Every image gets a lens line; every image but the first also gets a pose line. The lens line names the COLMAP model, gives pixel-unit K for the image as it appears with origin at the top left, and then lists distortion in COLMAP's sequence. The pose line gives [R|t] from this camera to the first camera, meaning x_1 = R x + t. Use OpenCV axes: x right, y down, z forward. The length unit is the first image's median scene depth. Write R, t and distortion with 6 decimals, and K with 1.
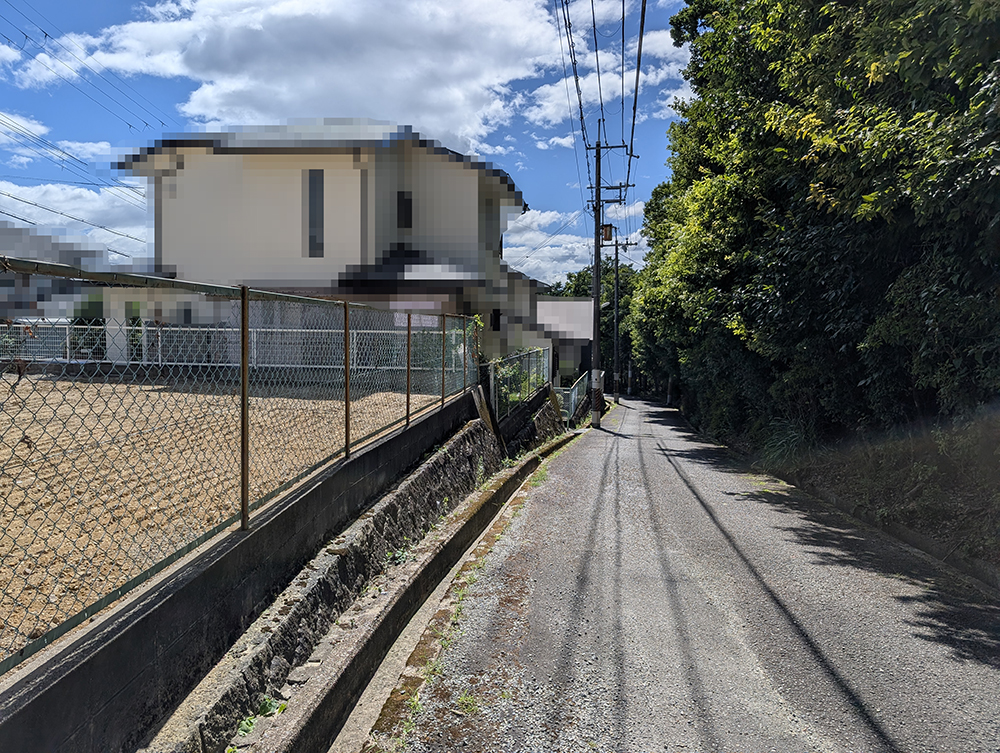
lens RADIAL K [[747.5, 0, 489.2], [0, 747.5, 377.9], [0, 0, 1]] dist [0.036949, -0.025892]
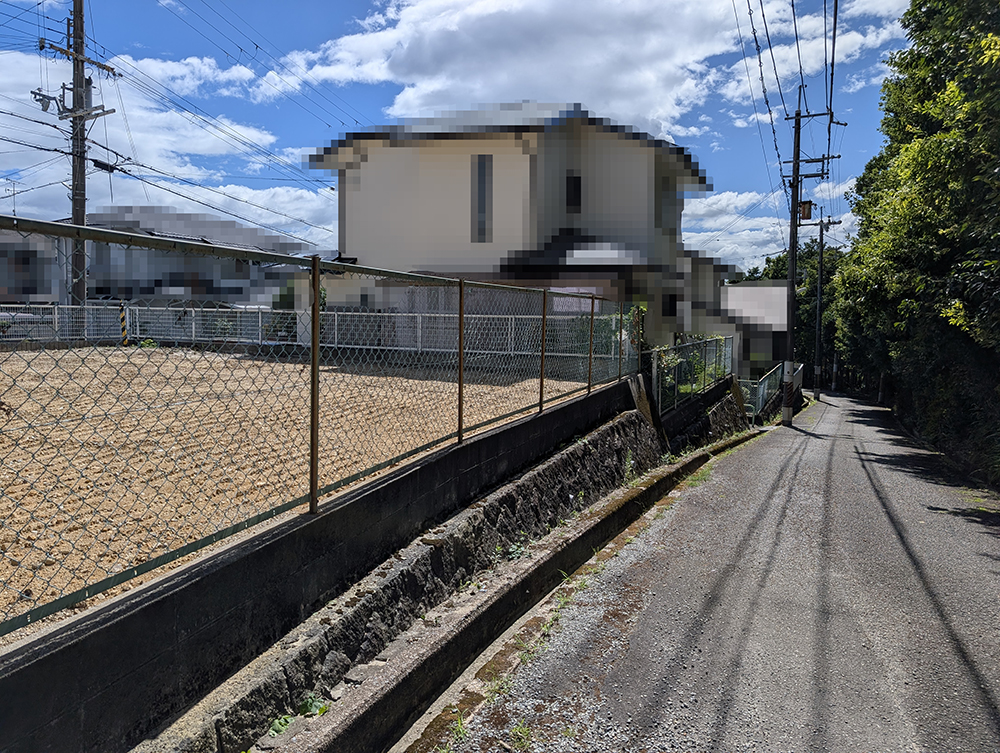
lens RADIAL K [[742.1, 0, 479.8], [0, 742.1, 368.8], [0, 0, 1]] dist [0.023378, -0.010610]
pose [[0.964024, 0.022981, -0.264821, 0.037556], [-0.022449, 0.999735, 0.005036, 0.003231], [0.264867, 0.001091, 0.964284, 0.045308]]
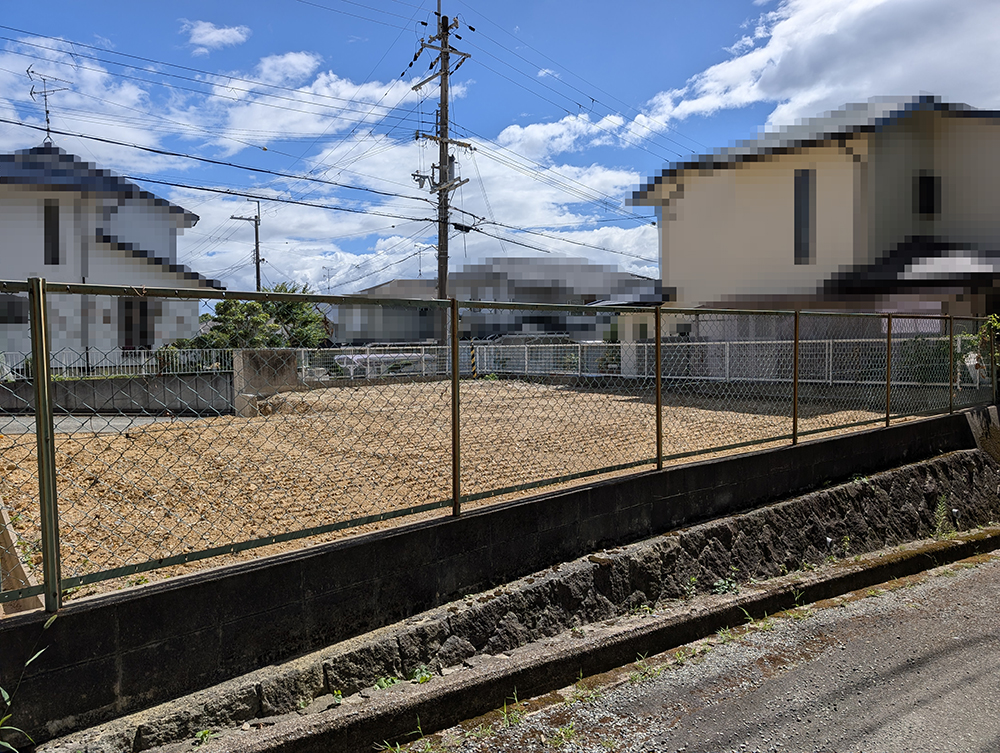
lens RADIAL K [[742.1, 0, 479.8], [0, 742.1, 368.8], [0, 0, 1]] dist [0.023378, -0.010610]
pose [[0.710606, -0.003056, -0.703584, 0.144282], [-0.022852, 0.999363, -0.027421, 0.004101], [0.703219, 0.035563, 0.710083, 0.072568]]
